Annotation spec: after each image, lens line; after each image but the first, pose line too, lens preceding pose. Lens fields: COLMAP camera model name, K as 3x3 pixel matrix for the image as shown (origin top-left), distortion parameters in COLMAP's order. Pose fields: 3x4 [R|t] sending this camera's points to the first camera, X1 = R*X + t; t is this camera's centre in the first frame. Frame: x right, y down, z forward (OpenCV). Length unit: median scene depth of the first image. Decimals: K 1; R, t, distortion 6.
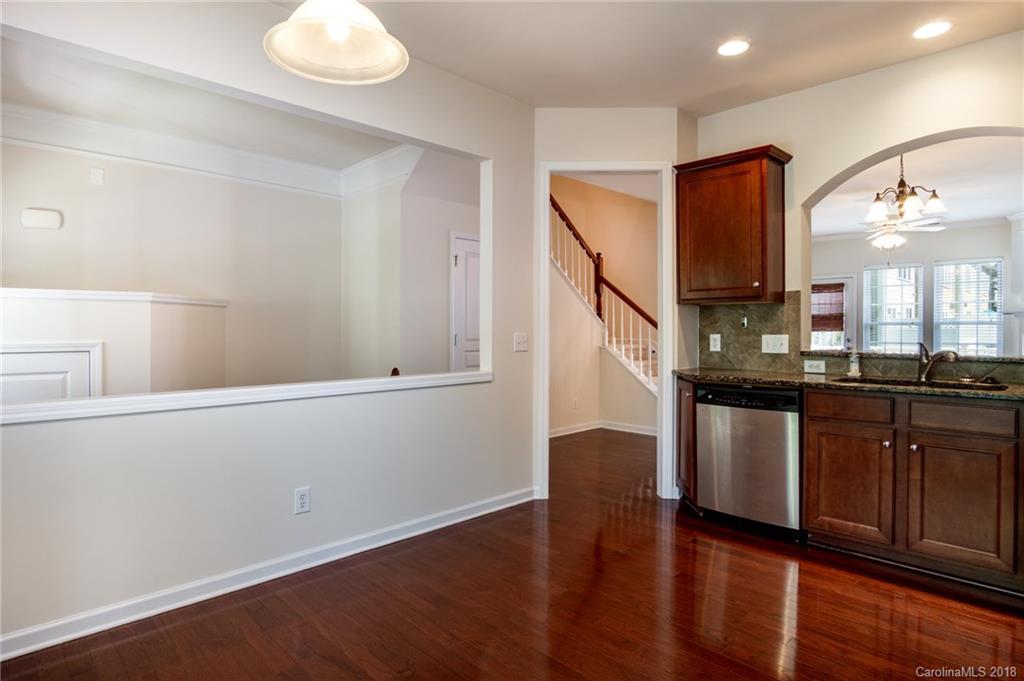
lens RADIAL K [[571.6, 0, 505.4], [0, 571.6, 329.2], [0, 0, 1]] dist [-0.028549, -0.000752]
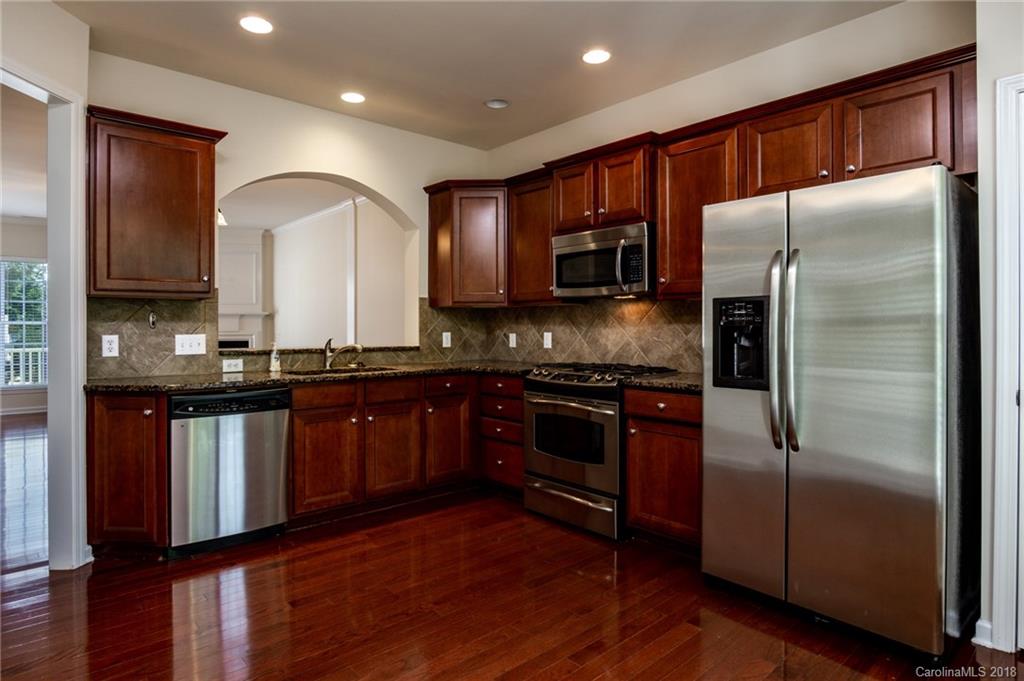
lens RADIAL K [[571.6, 0, 505.4], [0, 571.6, 329.2], [0, 0, 1]] dist [-0.028549, -0.000752]
pose [[0.055374, -0.003756, 0.998459, -0.400969], [0.006366, 0.999974, 0.003408, 0.001349], [-0.998445, 0.006167, 0.055397, 0.437910]]
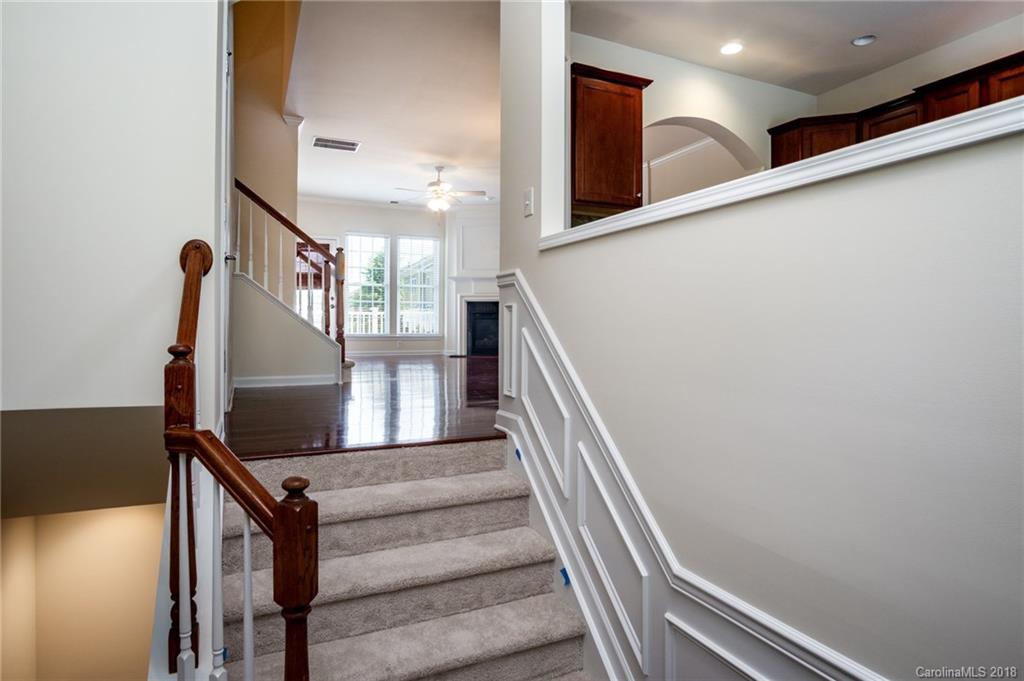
lens RADIAL K [[571.6, 0, 505.4], [0, 571.6, 329.2], [0, 0, 1]] dist [-0.028549, -0.000752]
pose [[0.343718, -0.000569, 0.939073, -0.686677], [-0.001134, 0.999999, 0.001021, 0.182662], [-0.939072, -0.001416, 0.343717, 0.808097]]
